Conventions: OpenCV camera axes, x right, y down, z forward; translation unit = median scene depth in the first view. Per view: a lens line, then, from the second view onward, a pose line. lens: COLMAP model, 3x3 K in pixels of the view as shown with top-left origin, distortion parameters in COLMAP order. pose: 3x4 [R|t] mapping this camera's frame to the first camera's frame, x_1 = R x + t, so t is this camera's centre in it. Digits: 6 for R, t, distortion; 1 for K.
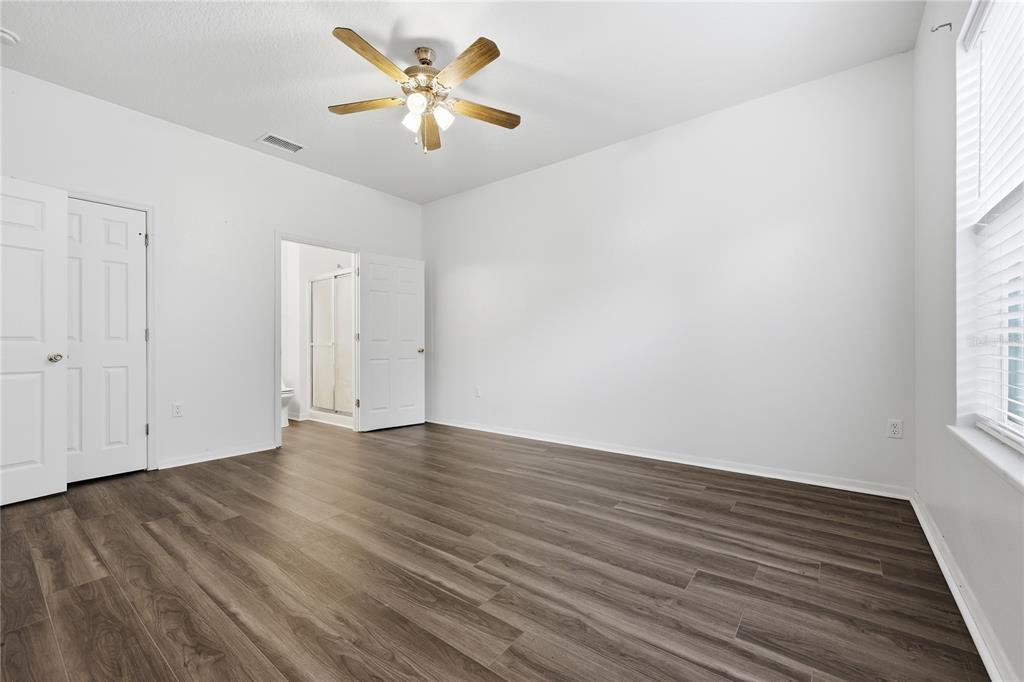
lens RADIAL K [[420.1, 0, 512.0], [0, 420.1, 341.0], [0, 0, 1]] dist [0.007431, 0.000211]
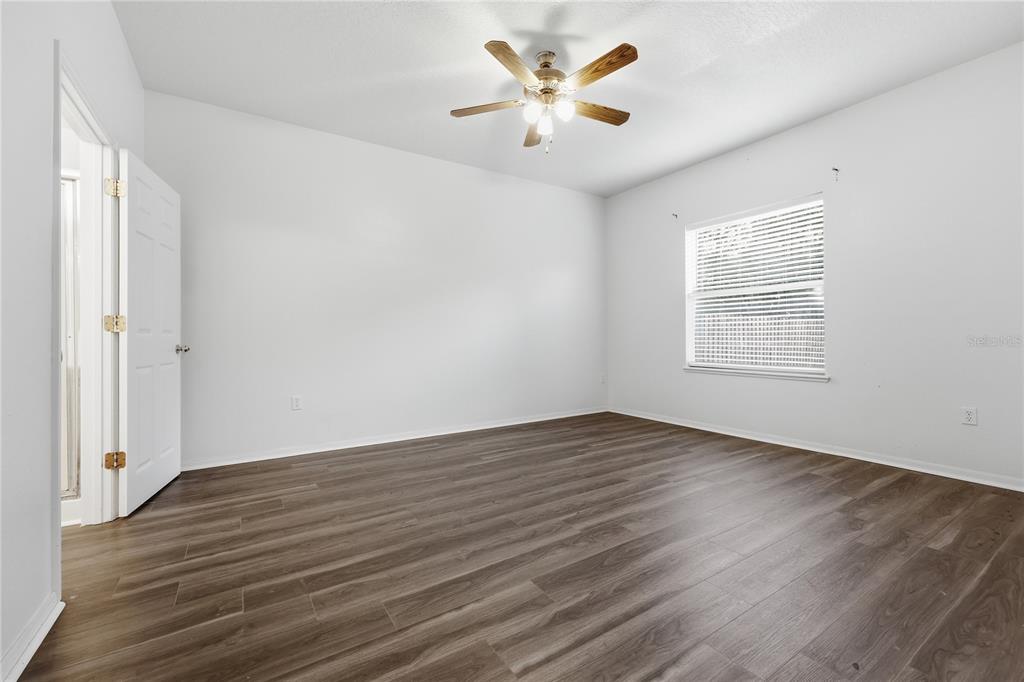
lens RADIAL K [[420.1, 0, 512.0], [0, 420.1, 341.0], [0, 0, 1]] dist [0.007431, 0.000211]
pose [[0.321807, 0.004822, 0.946793, -1.361008], [-0.007118, 0.999971, -0.002674, 0.021581], [-0.946778, -0.005879, 0.321832, 0.837291]]
